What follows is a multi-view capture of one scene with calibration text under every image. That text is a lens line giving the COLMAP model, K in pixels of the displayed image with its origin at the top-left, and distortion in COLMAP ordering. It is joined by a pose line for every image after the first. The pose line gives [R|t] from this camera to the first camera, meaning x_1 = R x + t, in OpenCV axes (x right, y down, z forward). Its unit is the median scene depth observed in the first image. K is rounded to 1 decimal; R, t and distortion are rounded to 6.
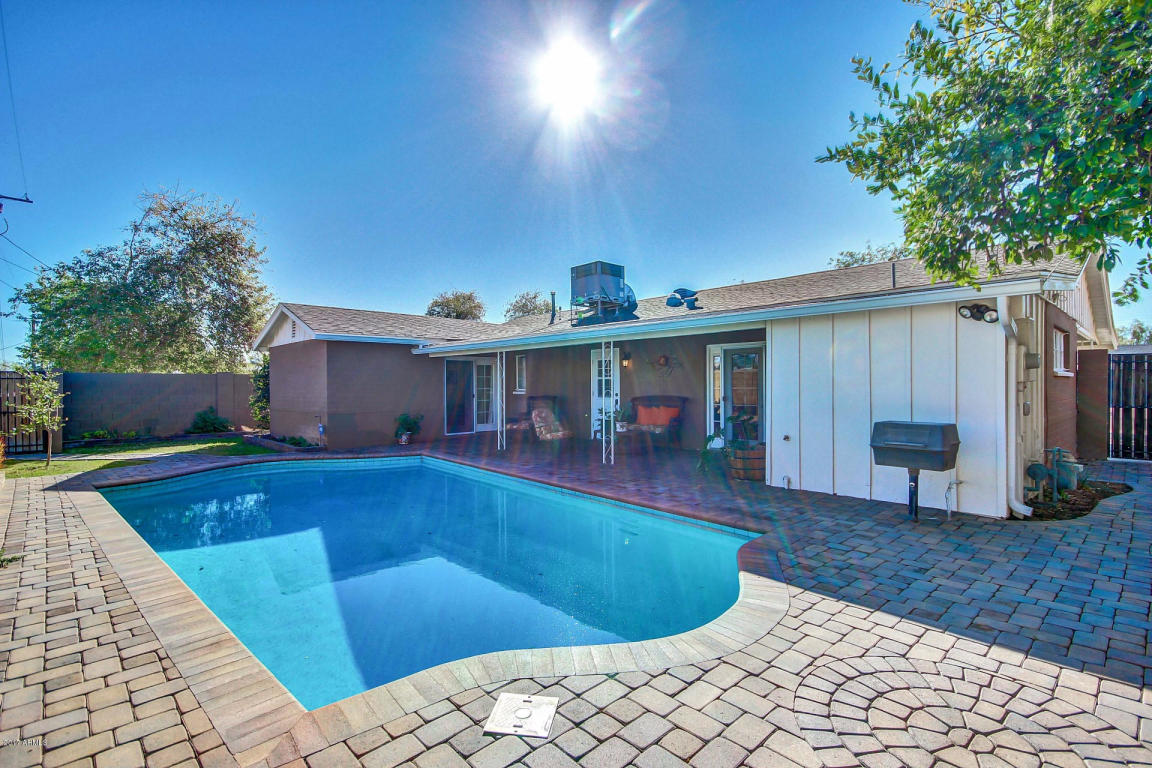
lens RADIAL K [[547.2, 0, 585.8], [0, 547.2, 389.1], [0, 0, 1]] dist [0.000189, -0.000756]
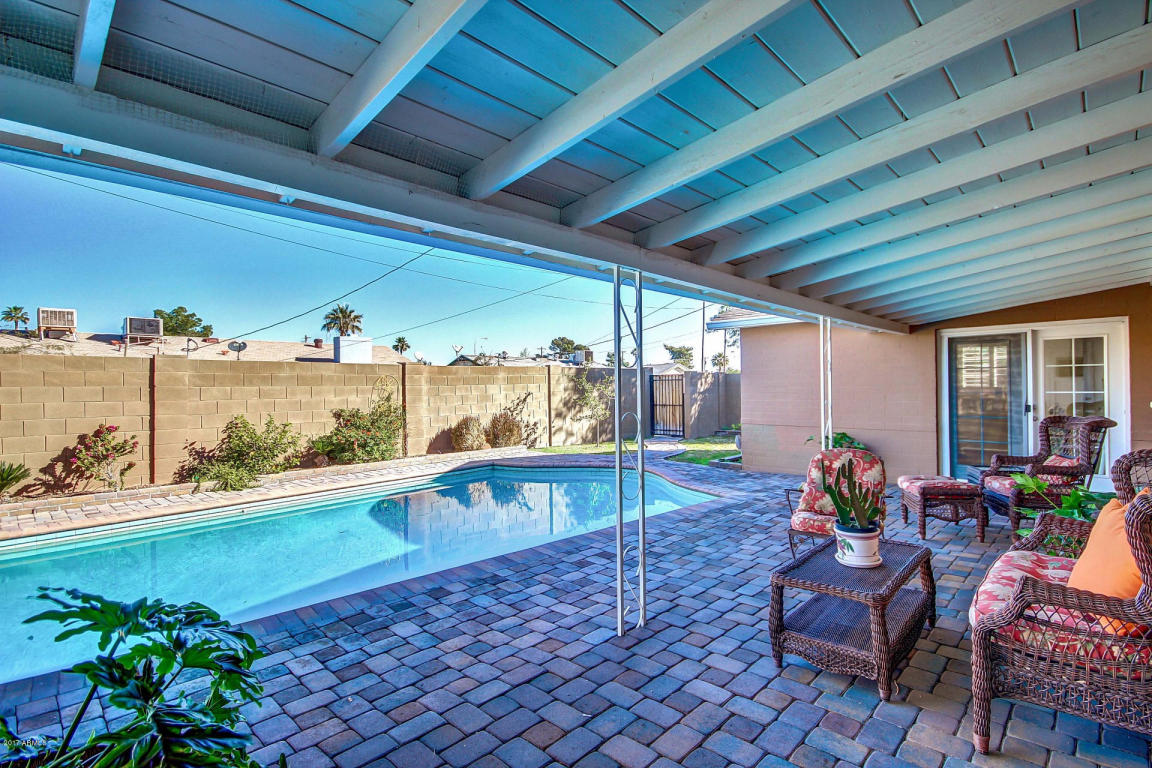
lens RADIAL K [[547.2, 0, 580.2], [0, 547.2, 377.5], [0, 0, 1]] dist [0.000189, -0.000756]
pose [[0.046537, -0.010006, -0.998866, 0.817474], [0.004640, 0.999941, -0.009801, -0.037162], [0.998906, -0.004178, 0.046581, 2.038370]]
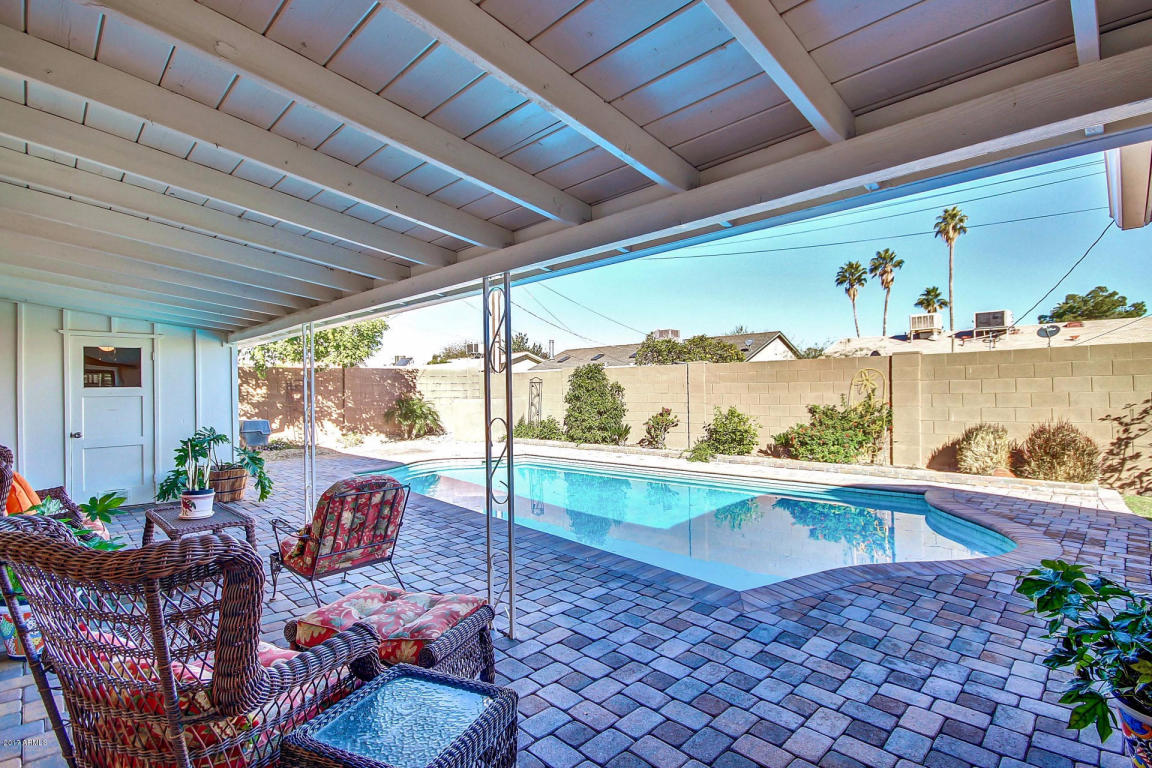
lens RADIAL K [[547.2, 0, 575.0], [0, 547.2, 389.3], [0, 0, 1]] dist [0.000189, -0.000756]
pose [[-0.999549, 0.018985, -0.023262, -0.504040], [0.018839, 0.999802, 0.006457, -0.028689], [0.023380, 0.006016, -0.999709, 3.397570]]
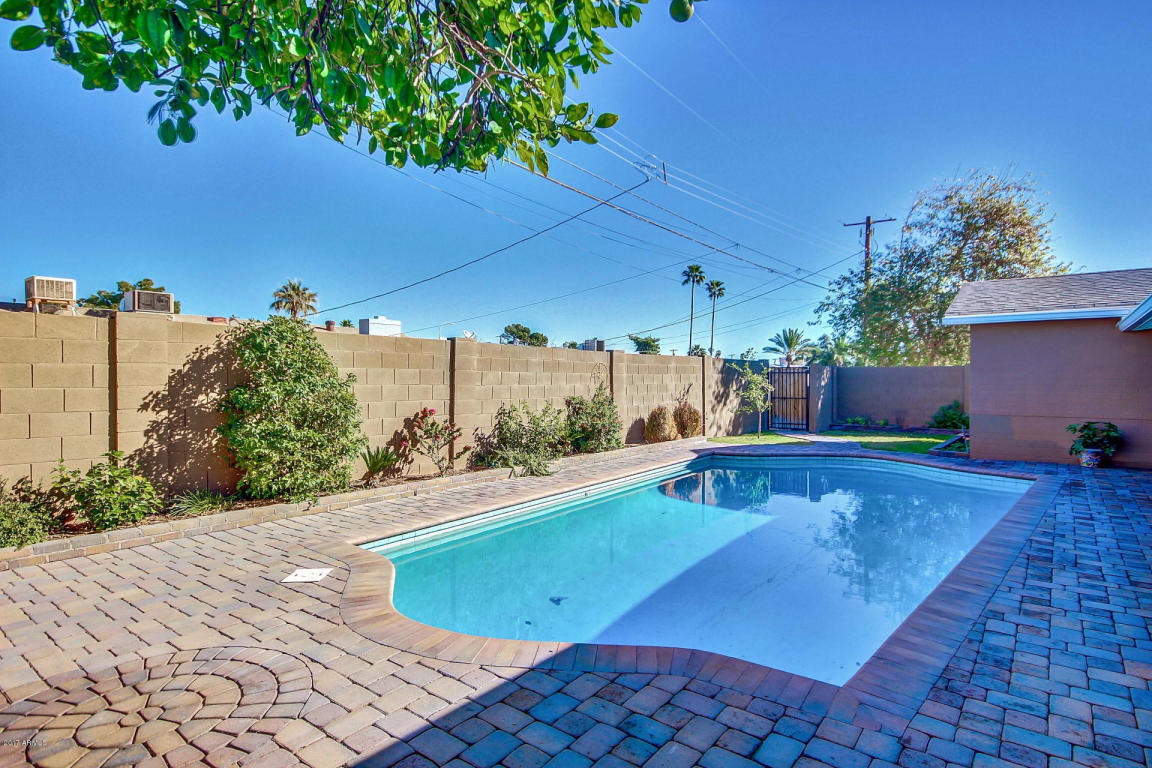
lens RADIAL K [[610.2, 0, 585.3], [0, 610.2, 384.4], [0, 0, 1]] dist [0.002208, 0.000219]
pose [[0.154611, 0.014810, -0.987864, 0.958721], [-0.009974, 0.999860, 0.013429, -0.015729], [0.987925, 0.007777, 0.154737, 0.793187]]
